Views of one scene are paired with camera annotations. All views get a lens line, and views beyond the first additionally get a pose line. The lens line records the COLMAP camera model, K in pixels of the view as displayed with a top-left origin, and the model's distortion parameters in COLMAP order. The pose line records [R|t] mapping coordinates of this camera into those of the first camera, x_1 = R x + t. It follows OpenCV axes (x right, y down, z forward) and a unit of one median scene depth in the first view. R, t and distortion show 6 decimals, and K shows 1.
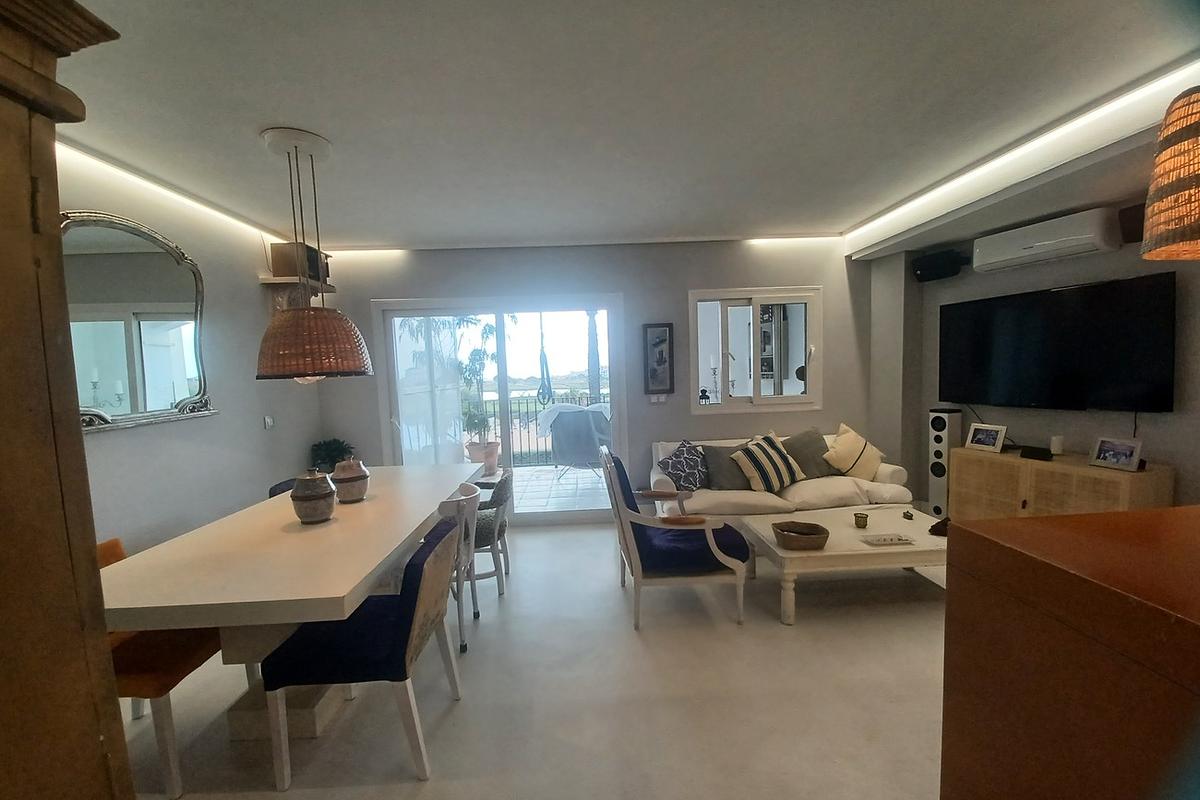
lens RADIAL K [[479.6, 0, 600.1], [0, 479.6, 403.3], [0, 0, 1]] dist [0.000074, 0.000021]
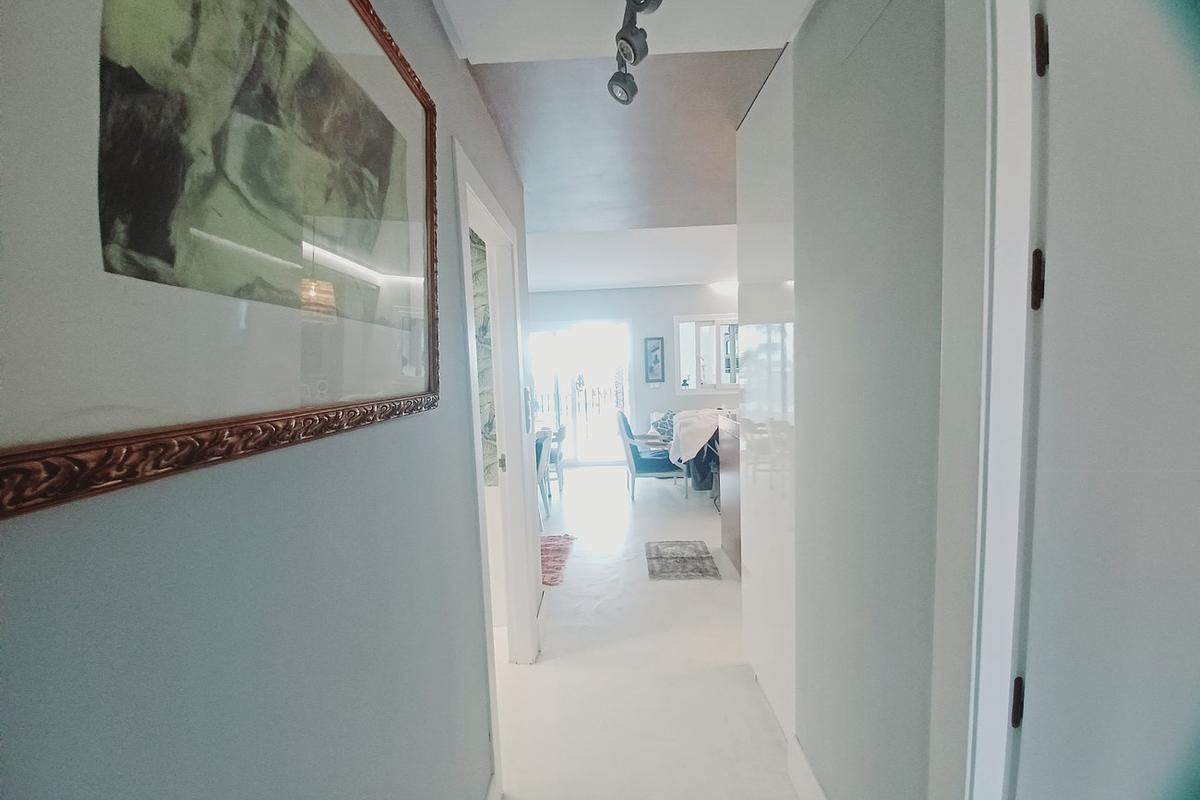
lens RADIAL K [[479.6, 0, 599.6], [0, 479.6, 399.5], [0, 0, 1]] dist [0.000074, 0.000021]
pose [[0.998602, 0.002098, -0.052808, 0.025596], [-0.002225, 0.999995, -0.002334, 0.041460], [0.052803, 0.002448, 0.998602, -0.582391]]
